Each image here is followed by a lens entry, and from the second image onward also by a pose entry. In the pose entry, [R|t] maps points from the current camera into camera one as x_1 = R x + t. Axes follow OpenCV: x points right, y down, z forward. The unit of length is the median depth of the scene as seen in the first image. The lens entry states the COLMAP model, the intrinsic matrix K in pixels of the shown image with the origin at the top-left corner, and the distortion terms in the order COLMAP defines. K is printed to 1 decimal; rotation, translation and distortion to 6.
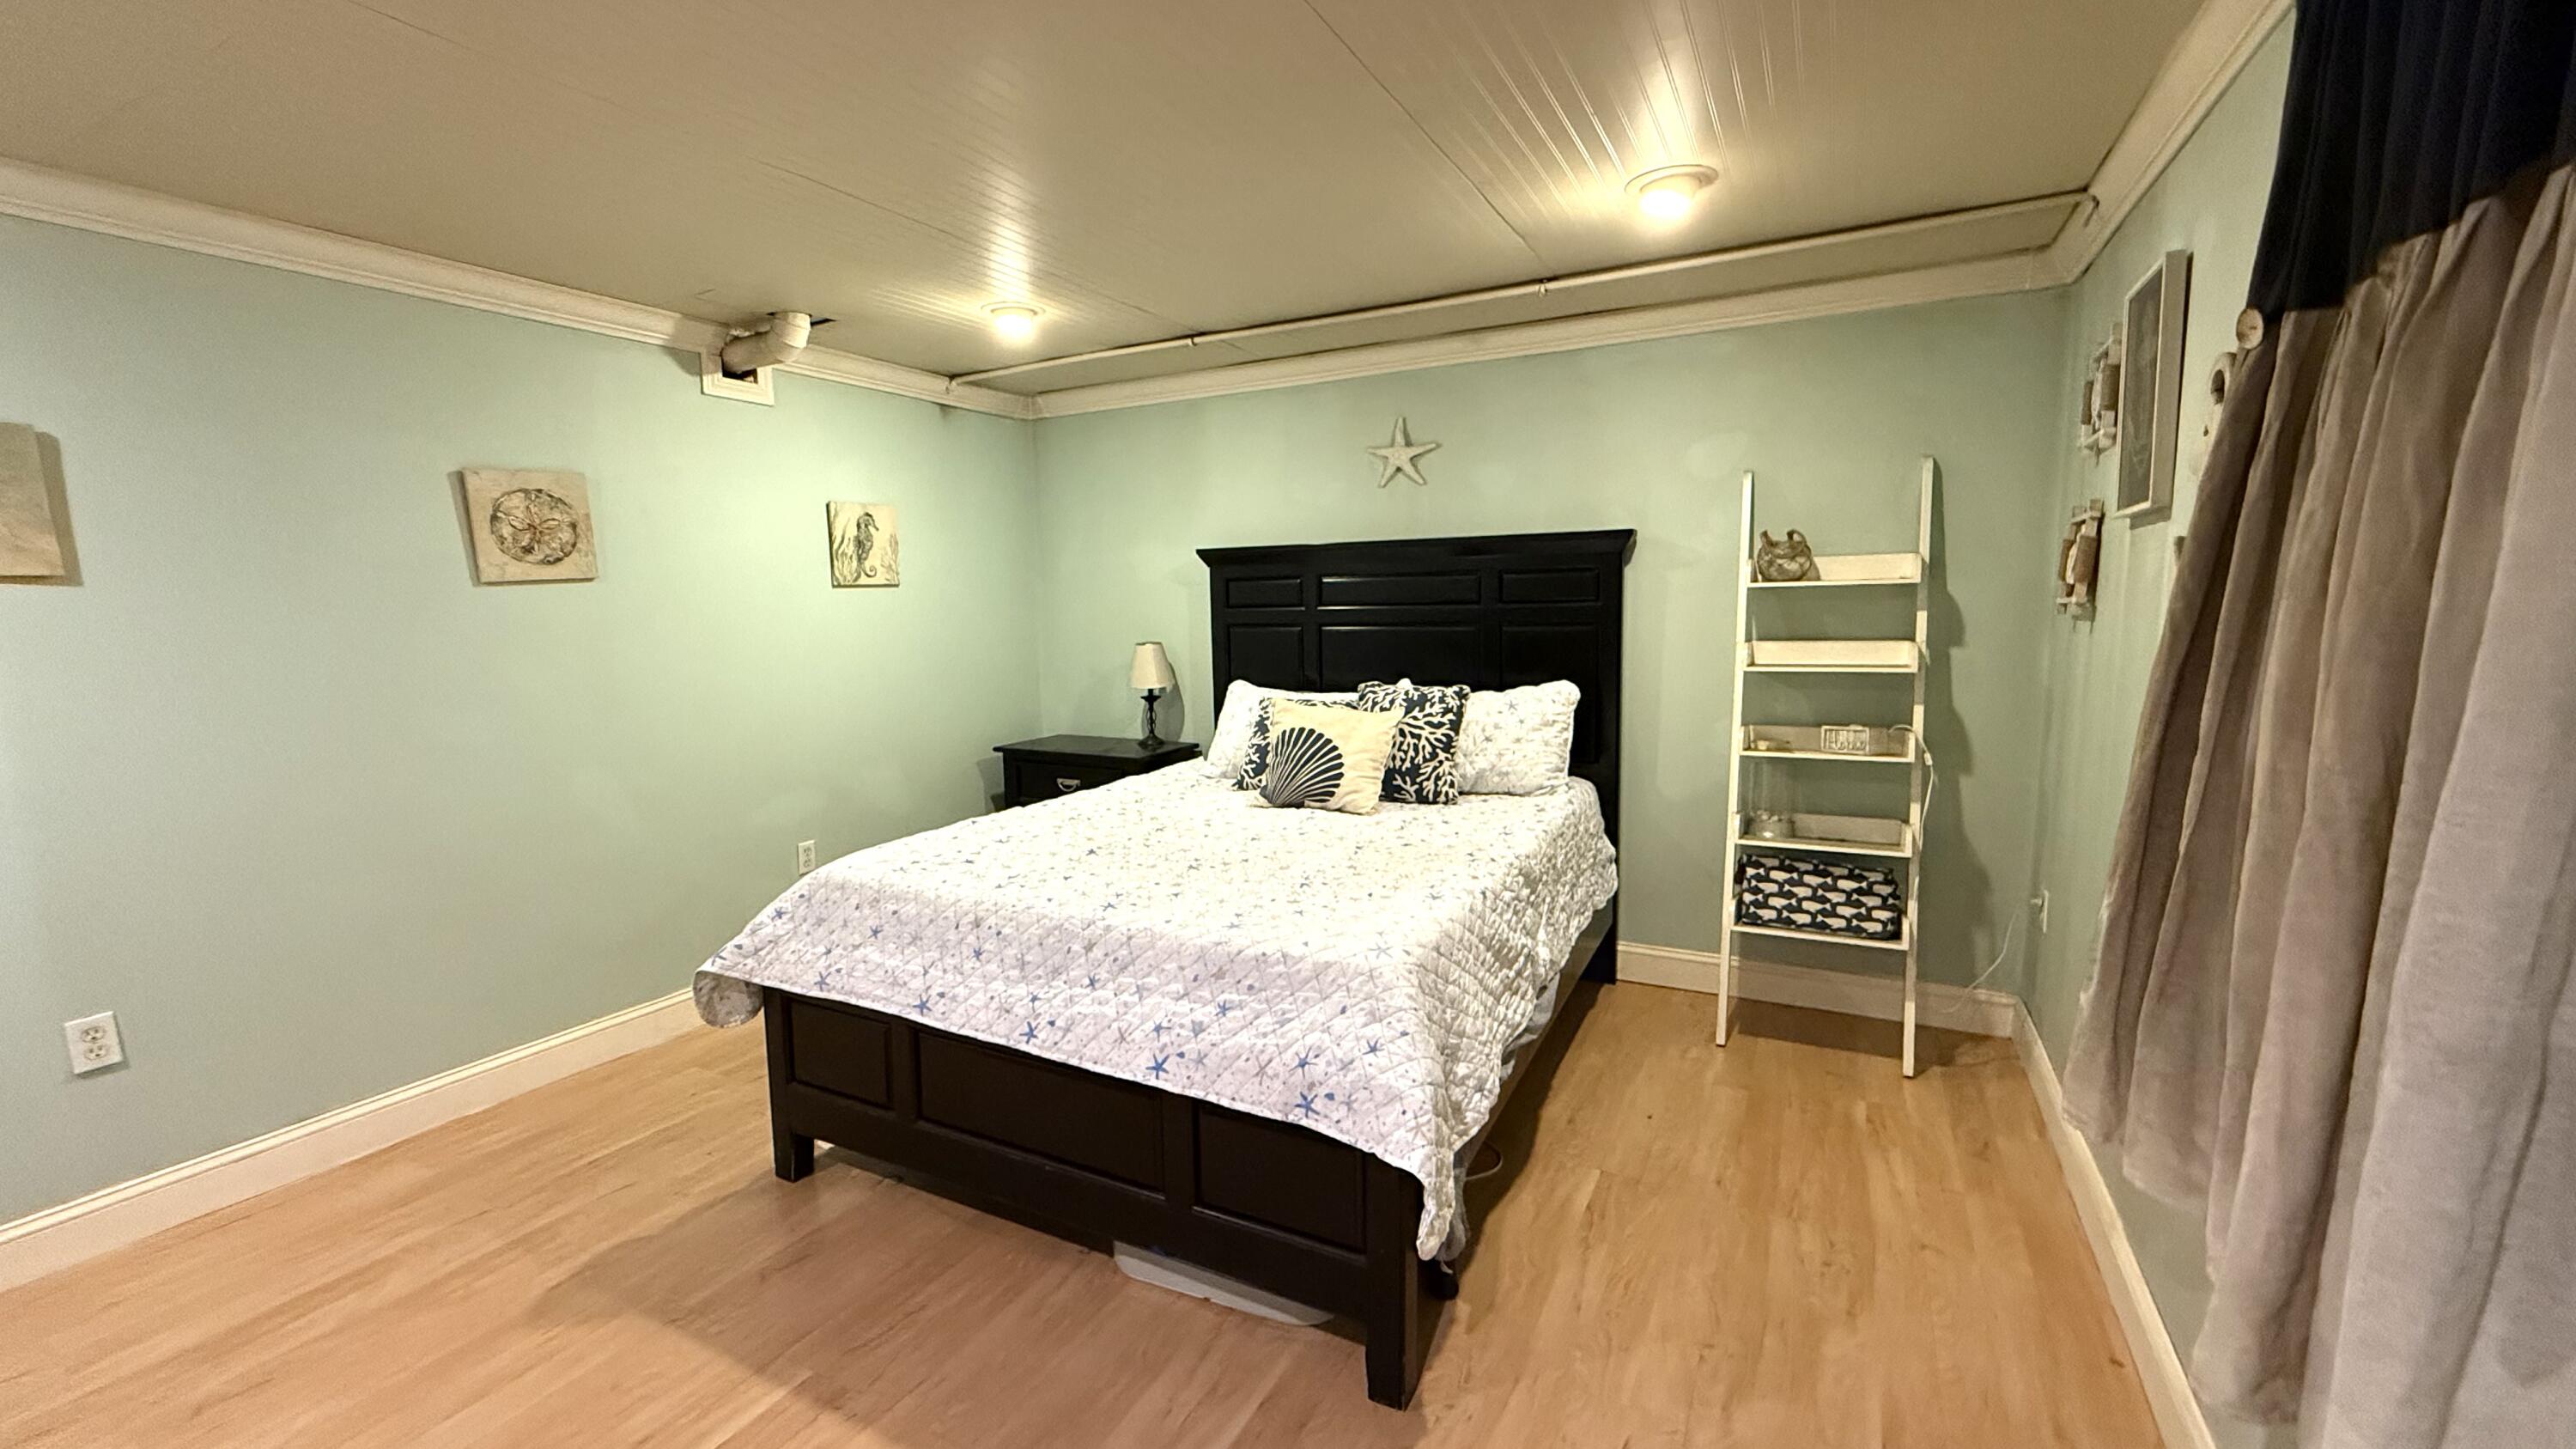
lens RADIAL K [[1027.5, 0, 1283.6], [0, 1027.5, 724.8], [0, 0, 1]] dist [0.001017, 0.000435]
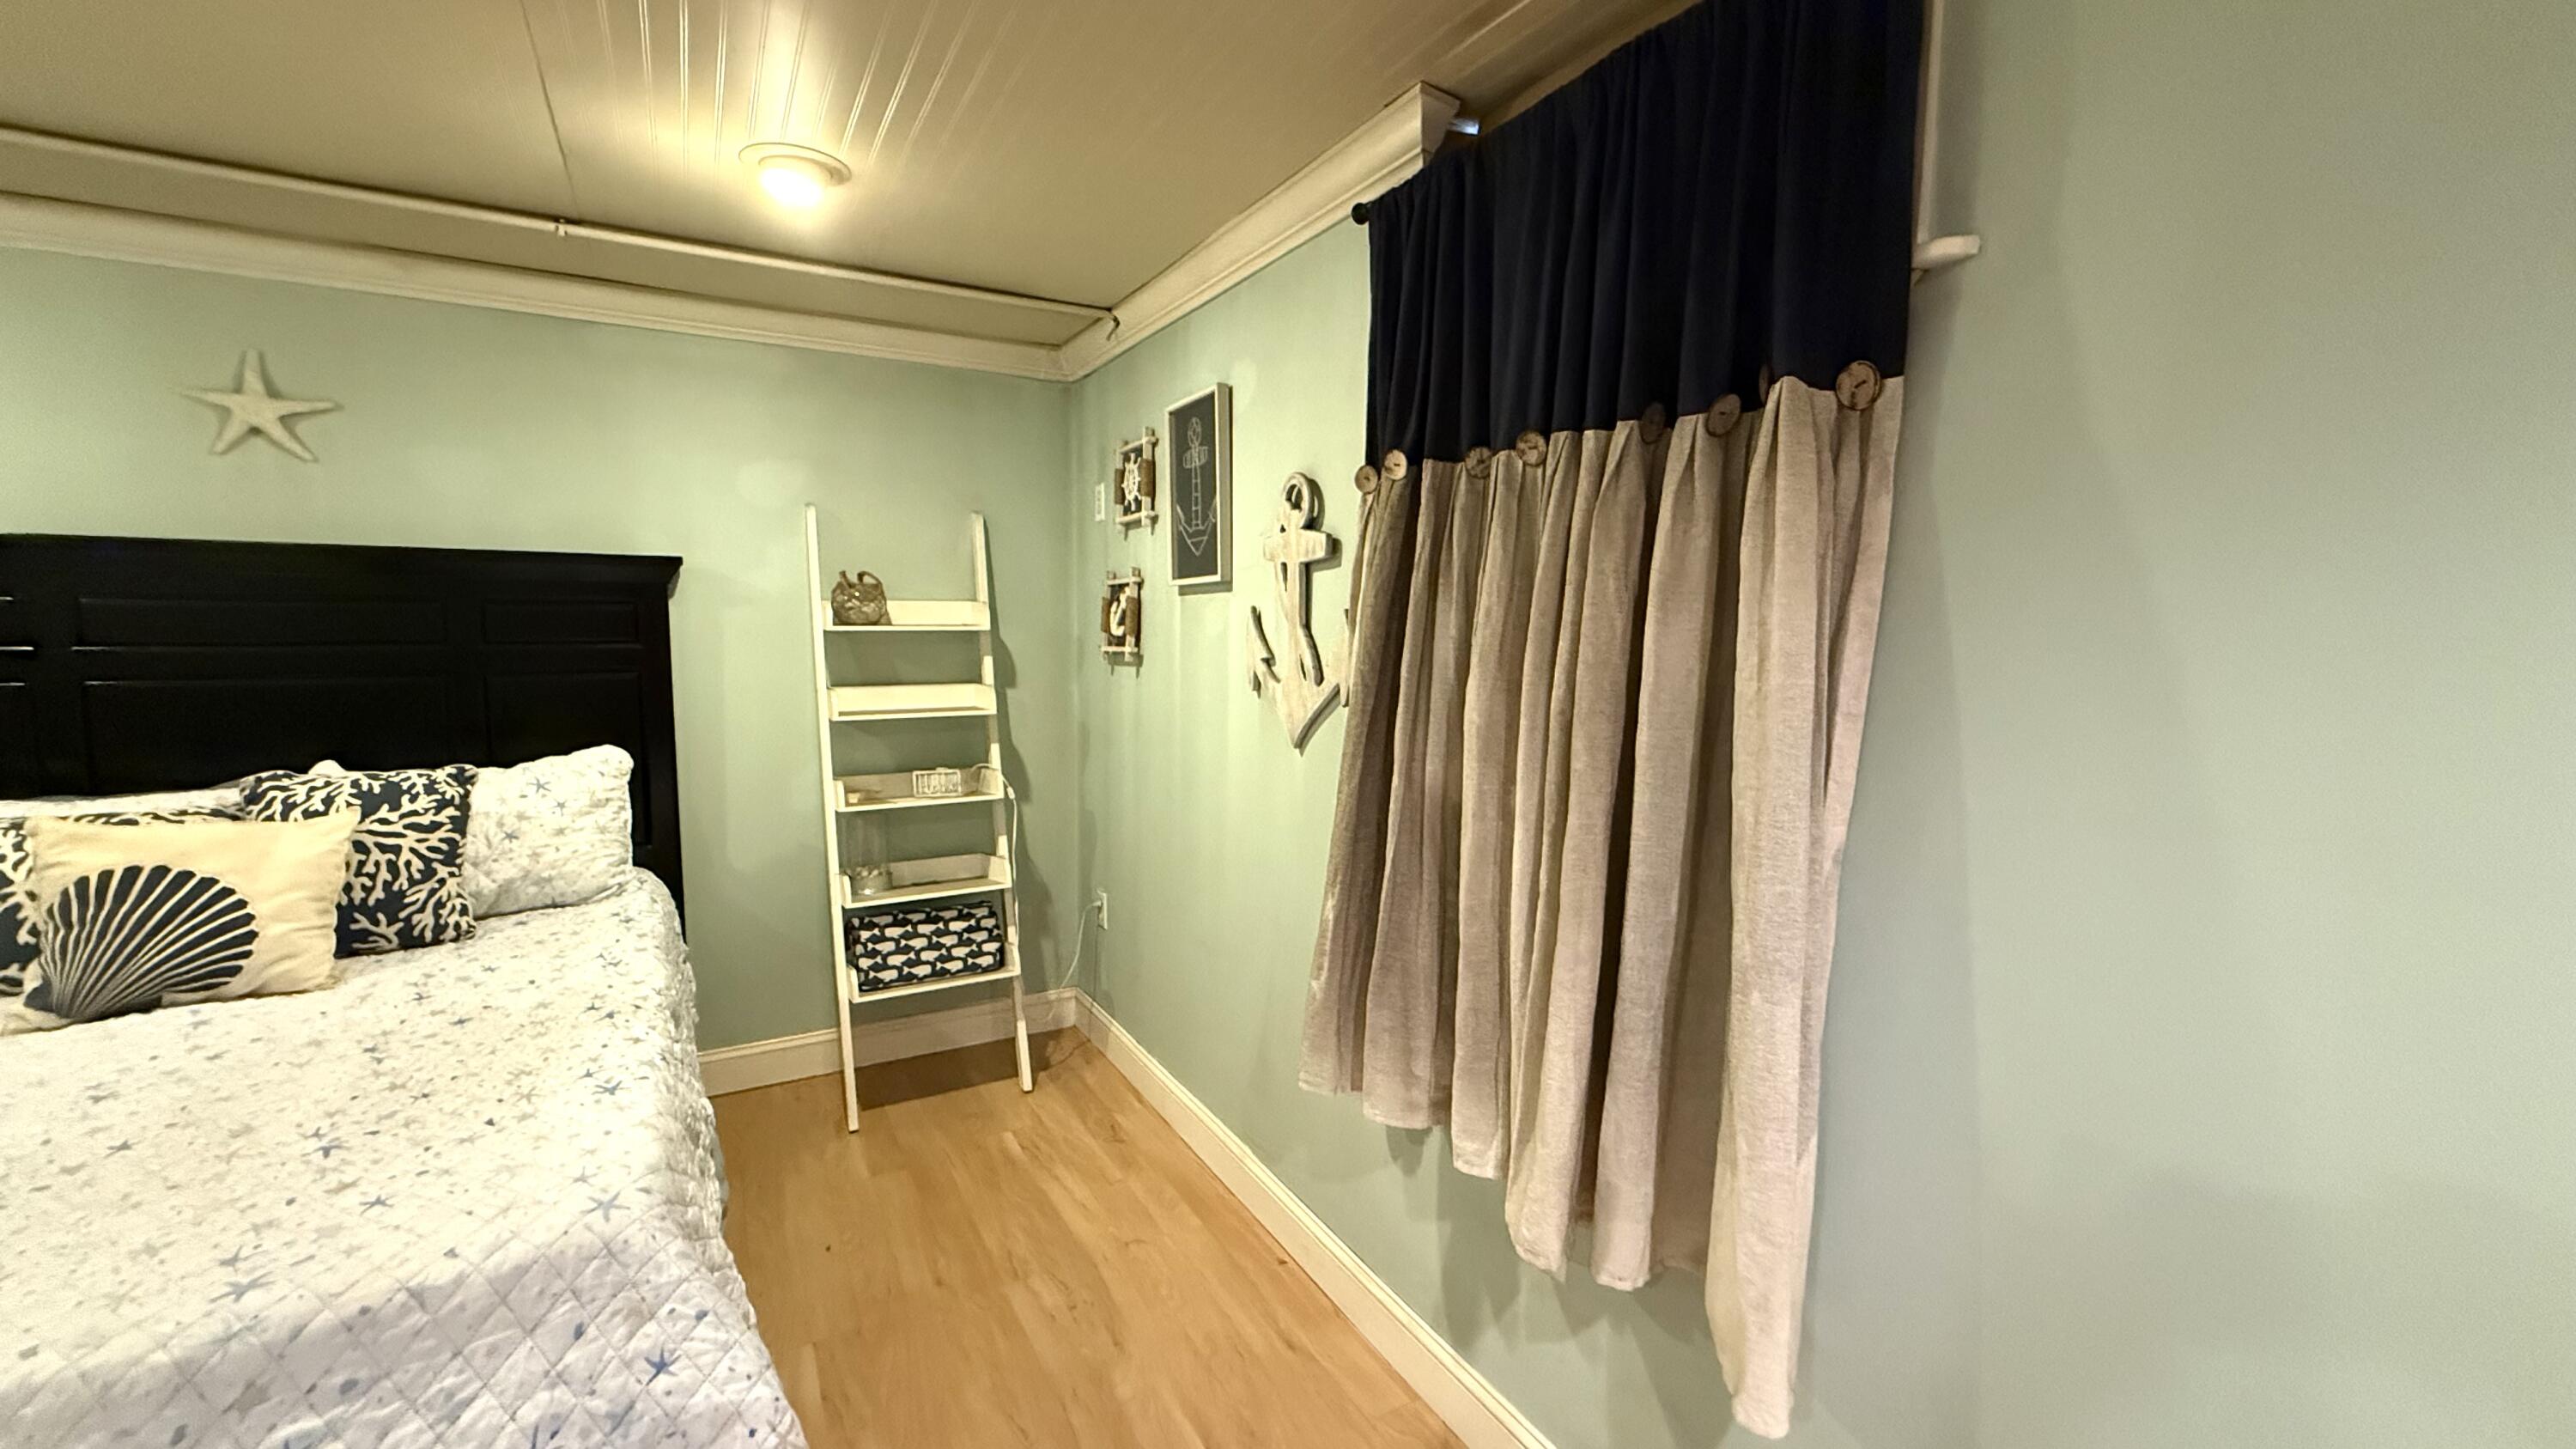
lens RADIAL K [[1027.5, 0, 1283.6], [0, 1027.5, 724.8], [0, 0, 1]] dist [0.001017, 0.000435]
pose [[0.528476, -0.060942, 0.846758, -0.125016], [0.083616, 0.996307, 0.019519, -0.034038], [-0.844820, 0.060487, 0.531620, 0.171888]]
